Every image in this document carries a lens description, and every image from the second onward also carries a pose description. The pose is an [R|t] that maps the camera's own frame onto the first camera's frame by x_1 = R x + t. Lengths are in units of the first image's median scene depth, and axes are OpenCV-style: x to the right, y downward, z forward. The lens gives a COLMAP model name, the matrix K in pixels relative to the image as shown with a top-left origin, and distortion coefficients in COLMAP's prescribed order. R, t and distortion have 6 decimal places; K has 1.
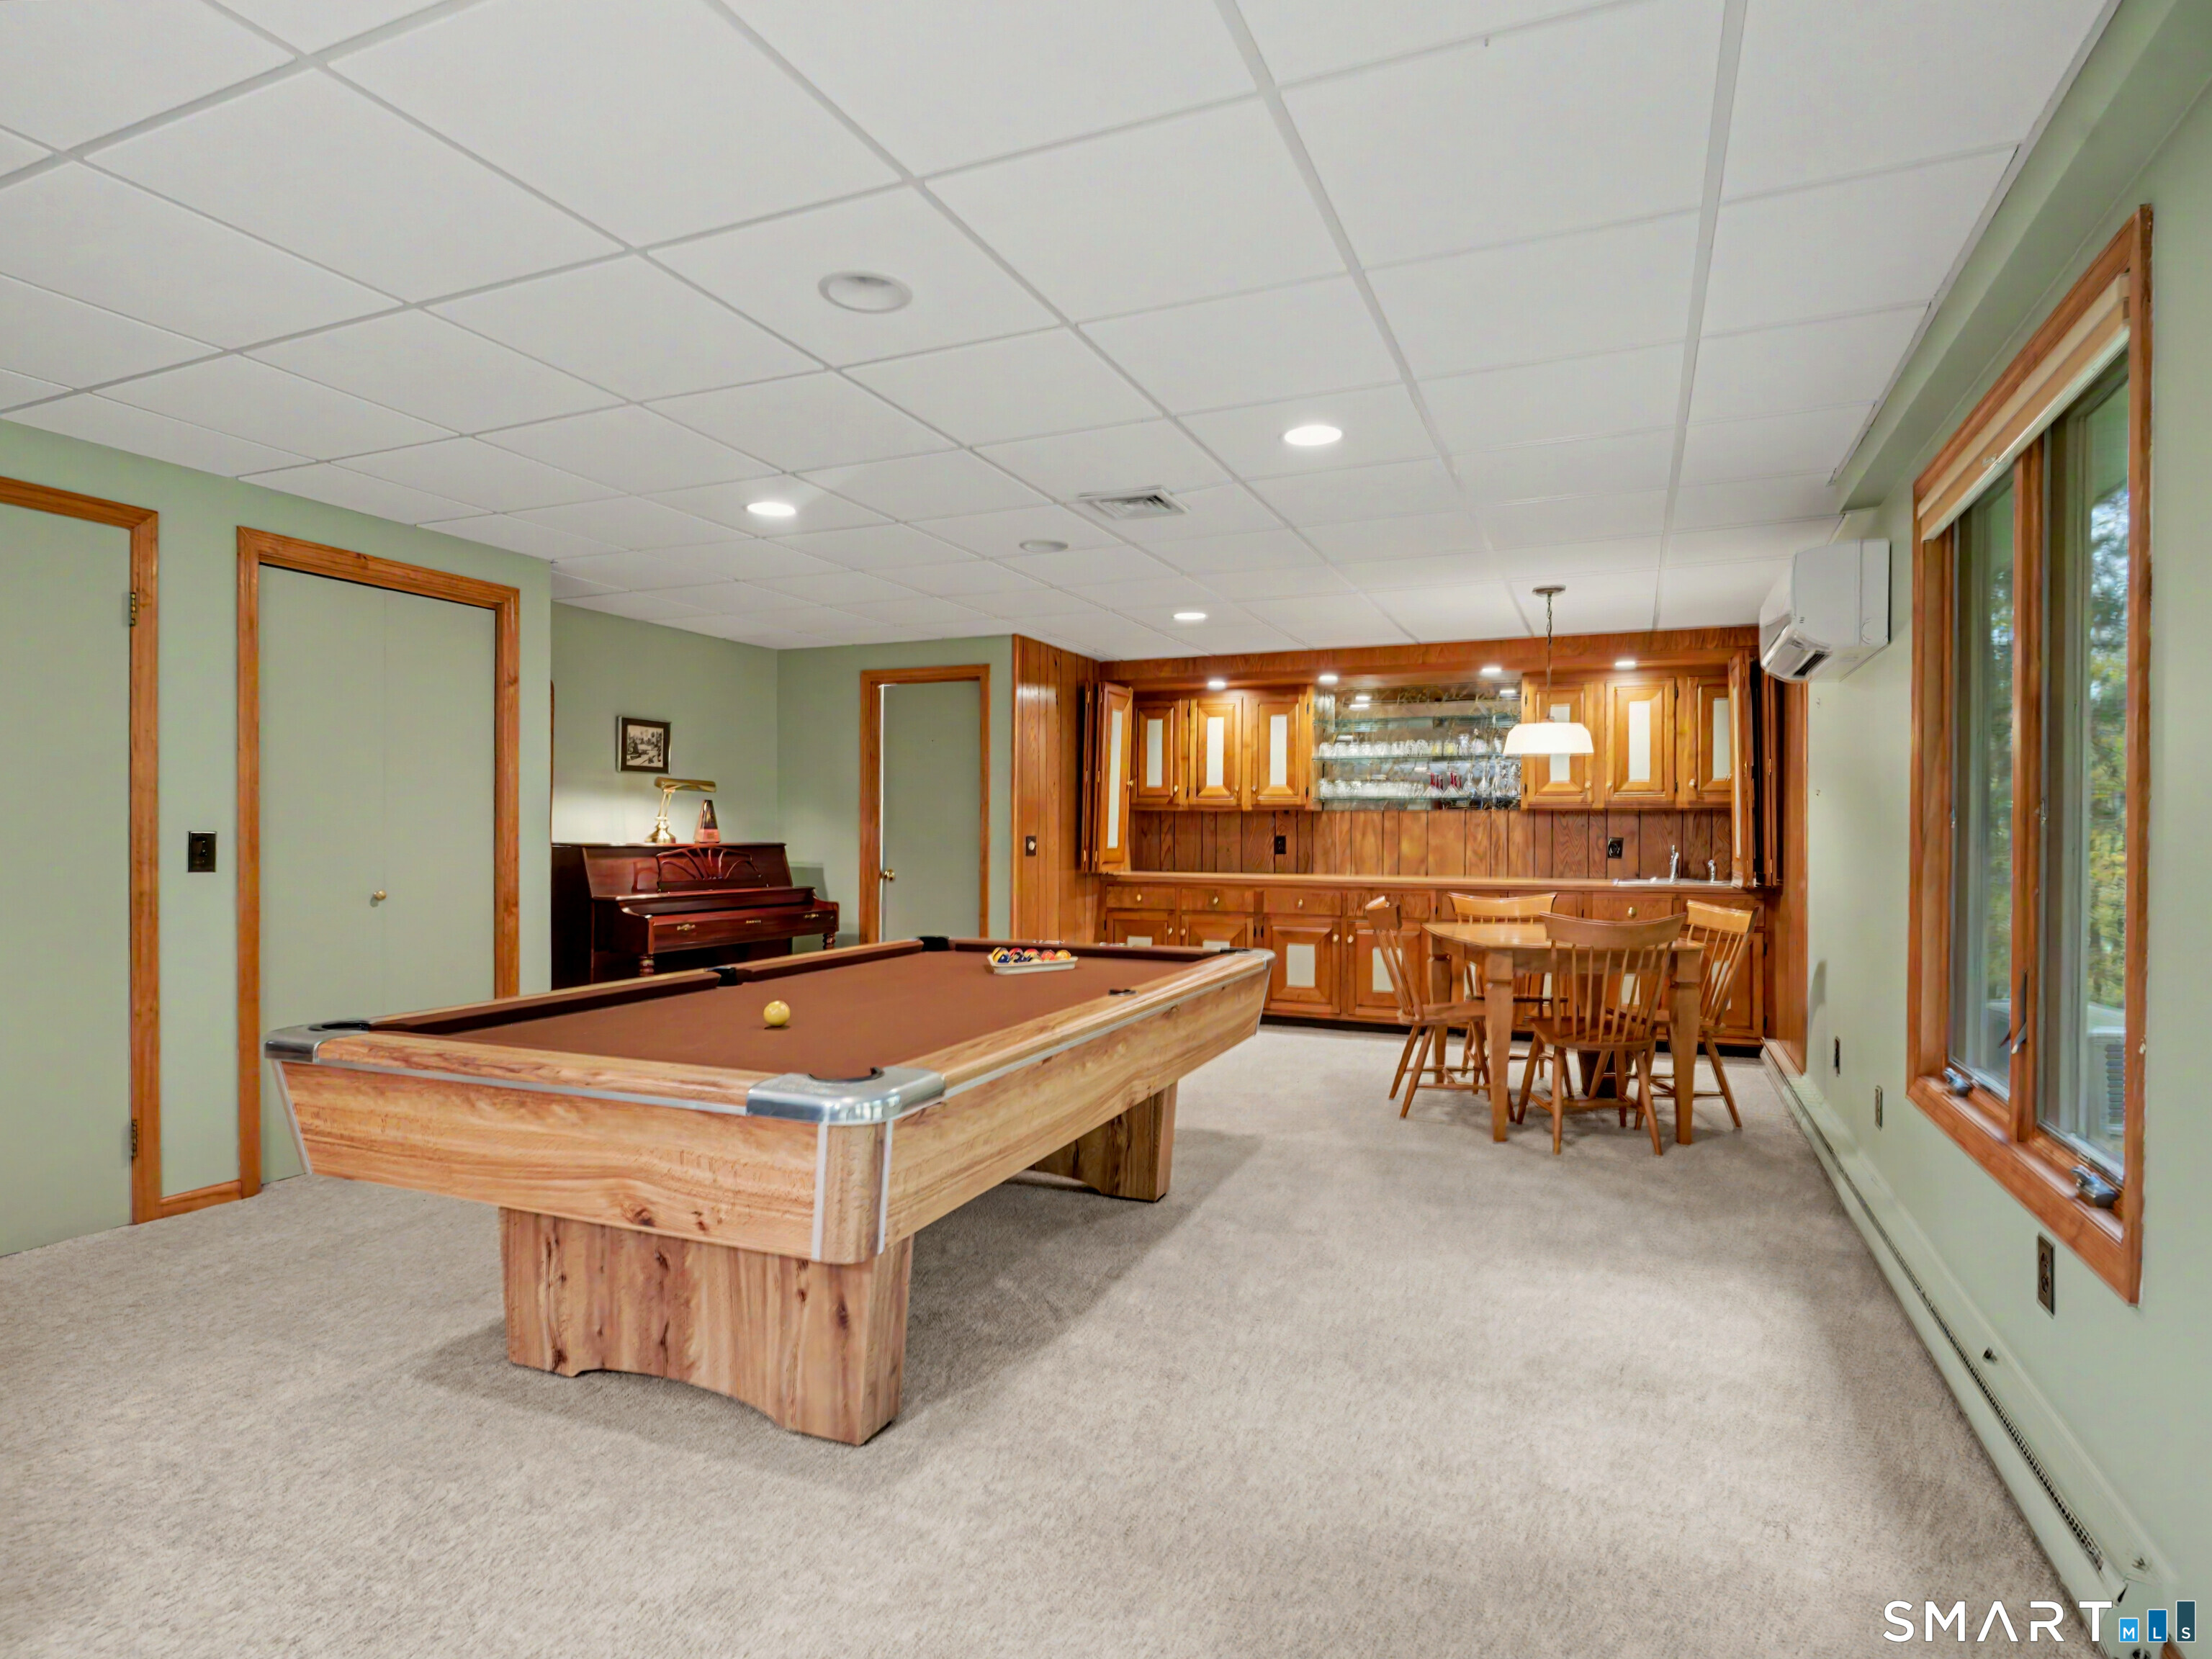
lens RADIAL K [[1204.6, 0, 1103.2], [0, 1204.6, 841.7], [0, 0, 1]] dist [-0.000672, -0.001652]
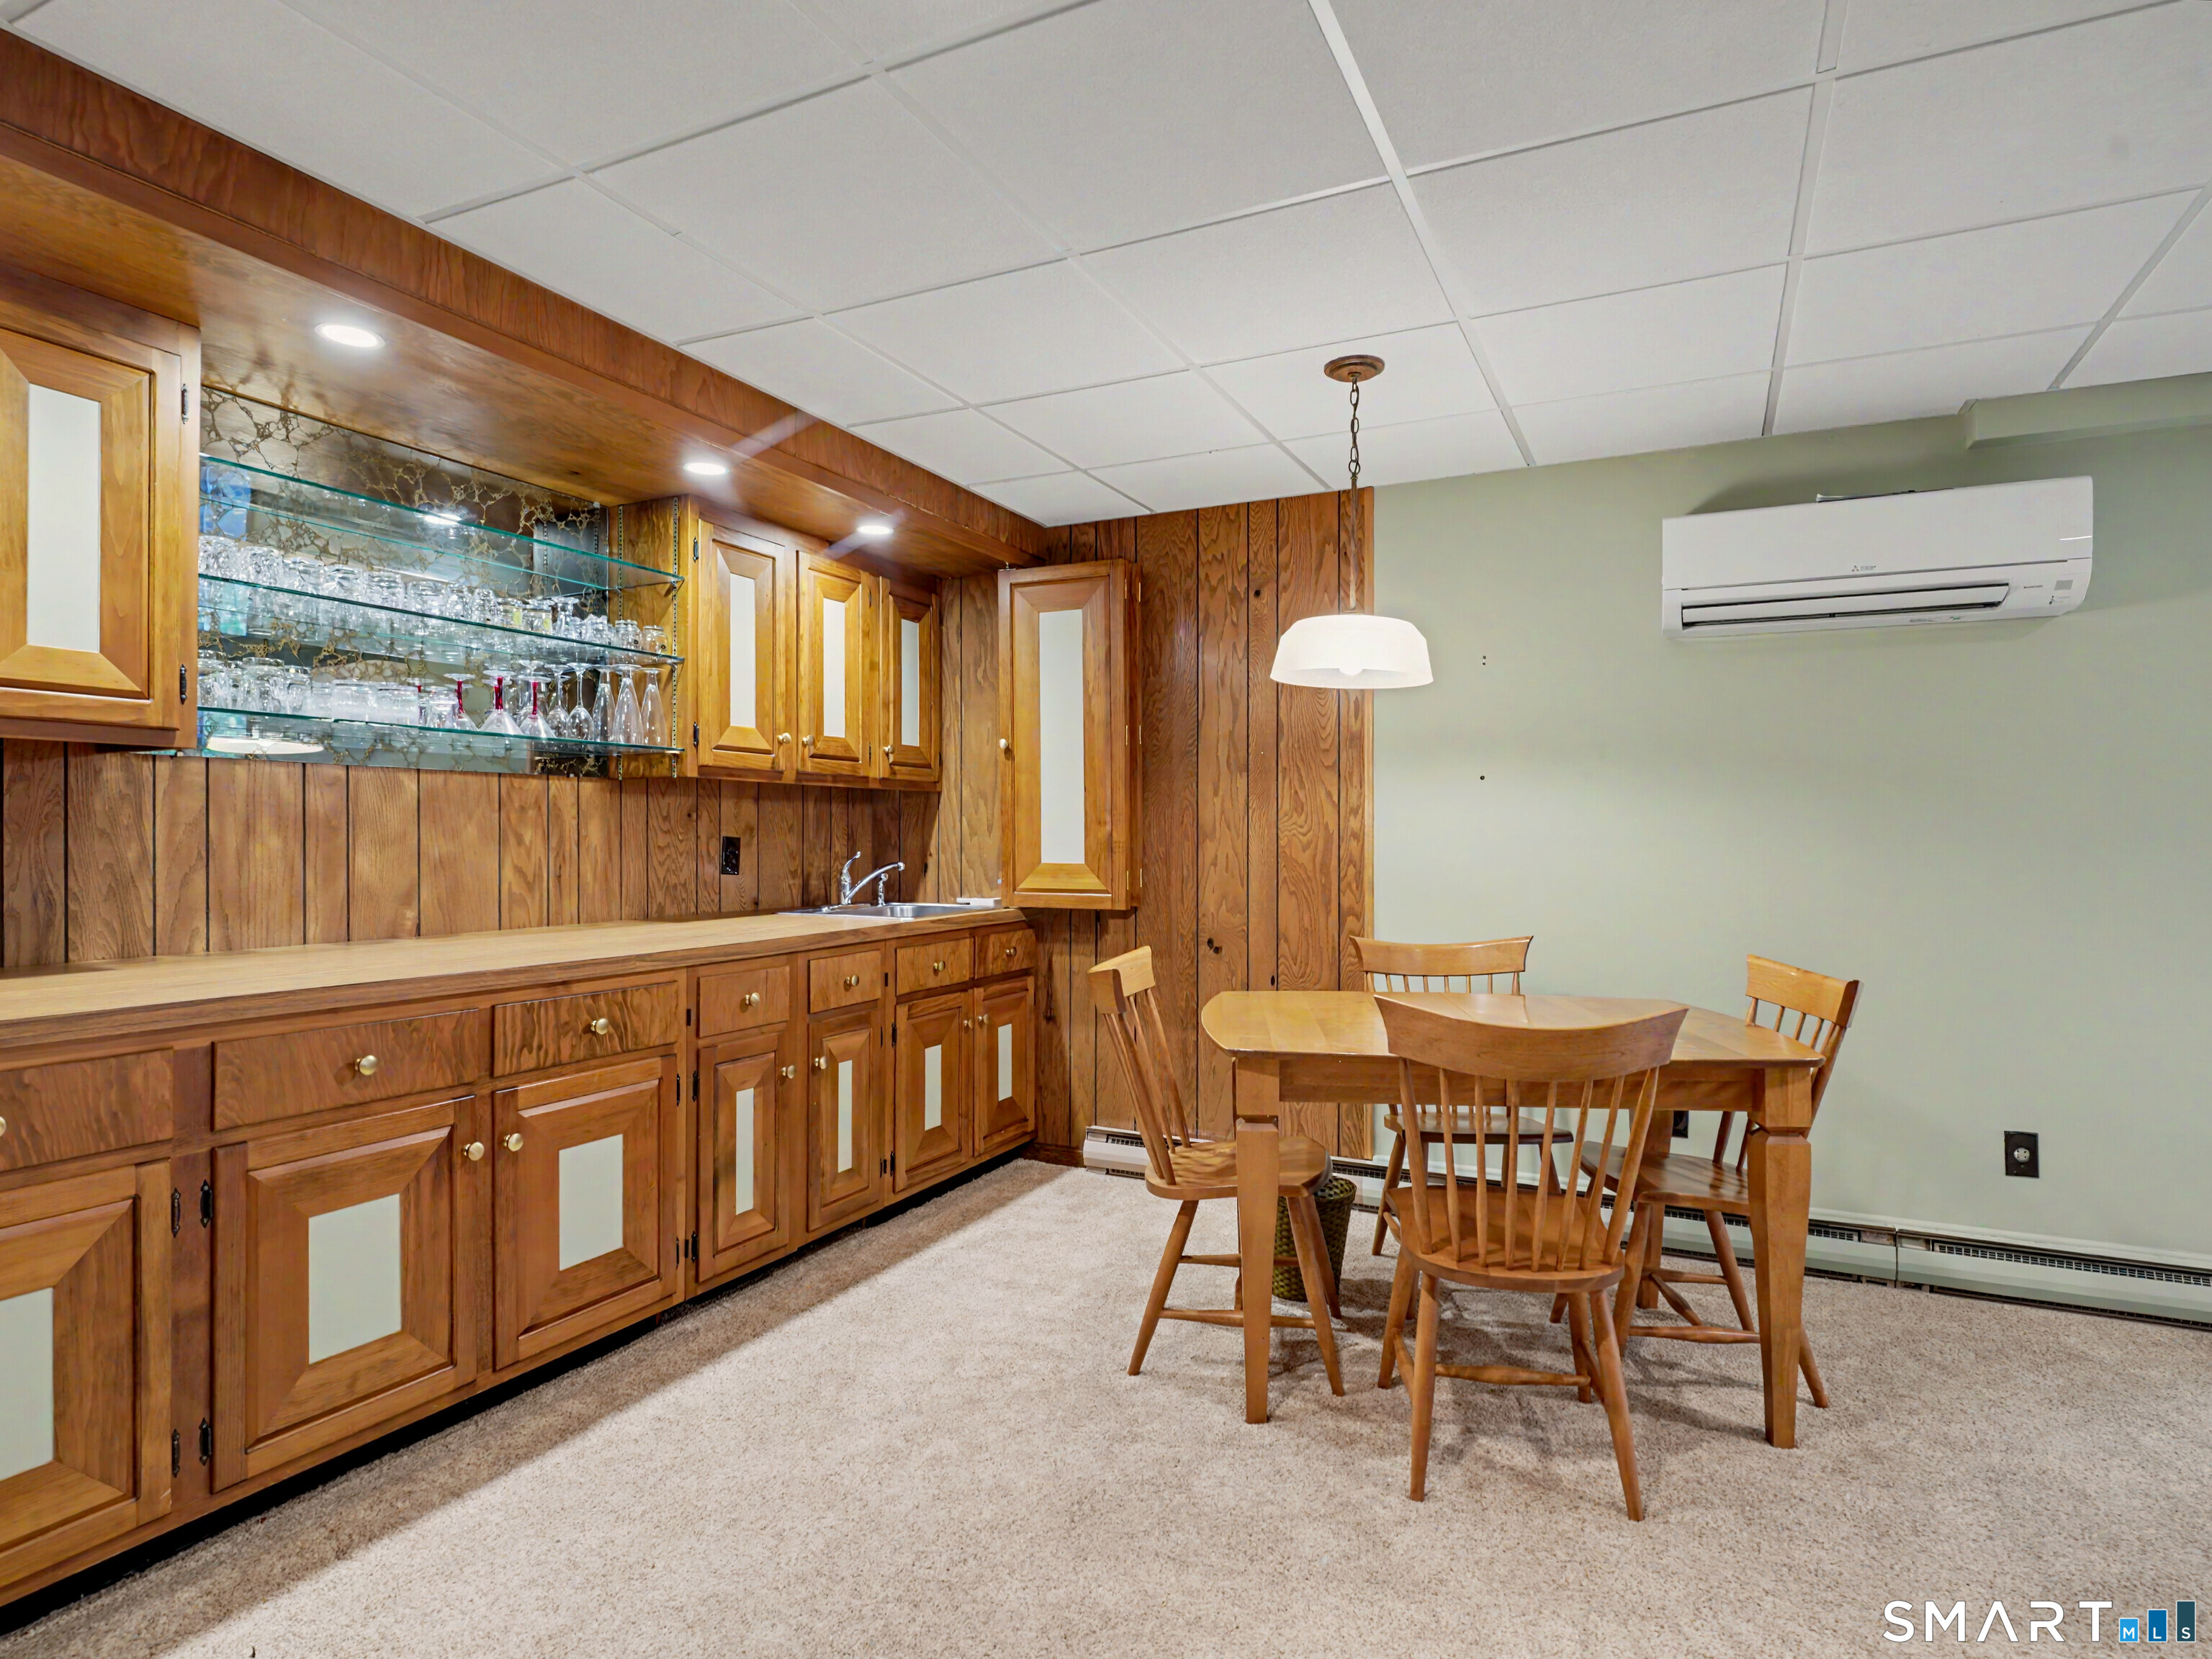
lens RADIAL K [[1204.6, 0, 1103.2], [0, 1204.6, 841.7], [0, 0, 1]] dist [-0.000672, -0.001652]
pose [[0.055494, -0.007910, 0.998428, -0.117667], [0.002882, 0.999966, 0.007762, -0.004933], [-0.998455, 0.002447, 0.055515, 0.788568]]
